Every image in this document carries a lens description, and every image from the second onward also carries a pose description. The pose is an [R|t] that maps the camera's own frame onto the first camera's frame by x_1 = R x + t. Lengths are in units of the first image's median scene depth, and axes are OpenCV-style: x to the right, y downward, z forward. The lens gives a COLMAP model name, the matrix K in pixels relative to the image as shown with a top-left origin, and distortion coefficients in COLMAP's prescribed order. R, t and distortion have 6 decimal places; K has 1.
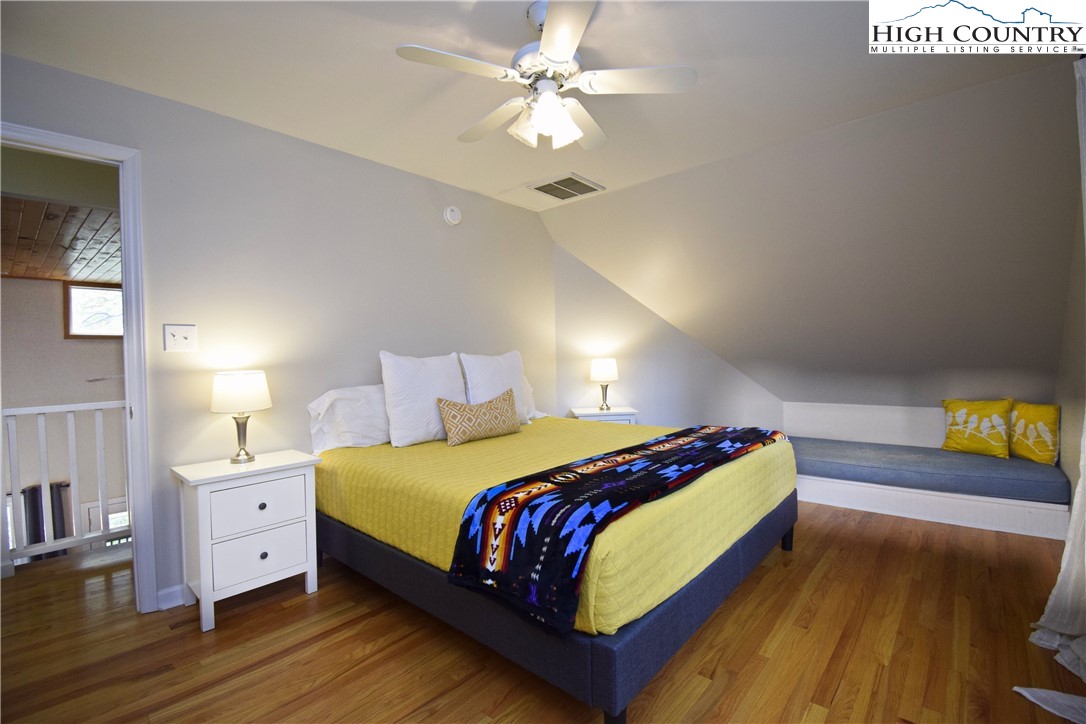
lens RADIAL K [[484.8, 0, 550.7], [0, 484.8, 365.8], [0, 0, 1]] dist [0.019458, -0.025035]
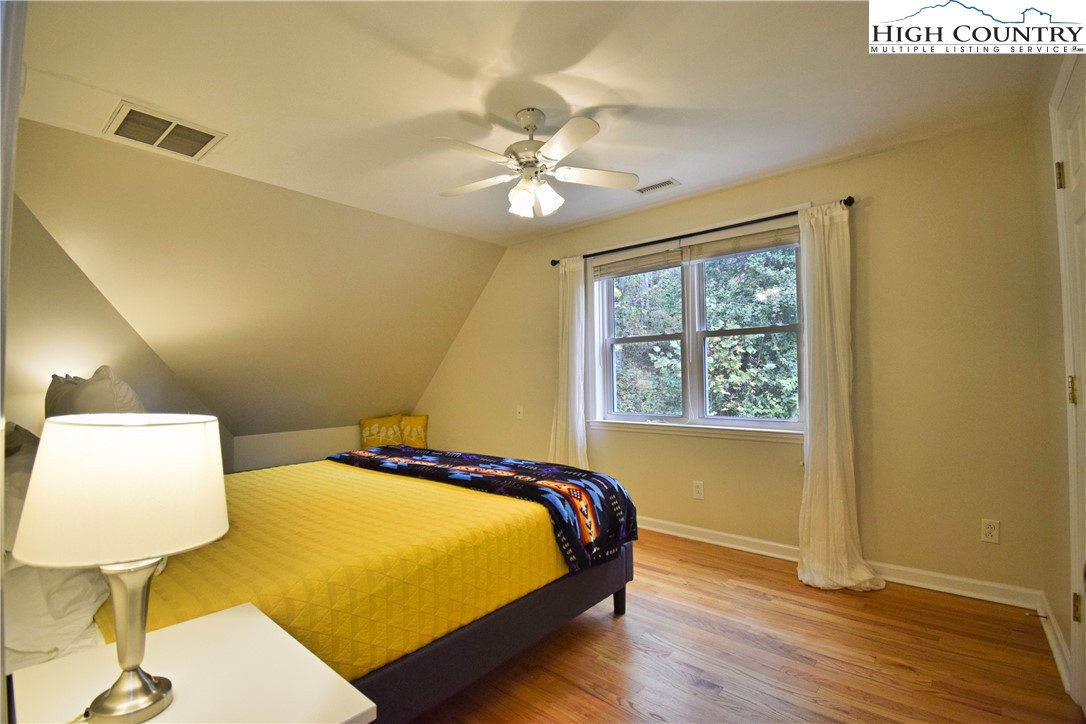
lens RADIAL K [[484.8, 0, 550.7], [0, 484.8, 365.8], [0, 0, 1]] dist [0.019458, -0.025035]
pose [[-0.035361, 0.052374, 0.998001, -0.716911], [0.031542, 0.998187, -0.051266, 0.005772], [-0.998877, 0.029666, -0.036948, 0.567286]]
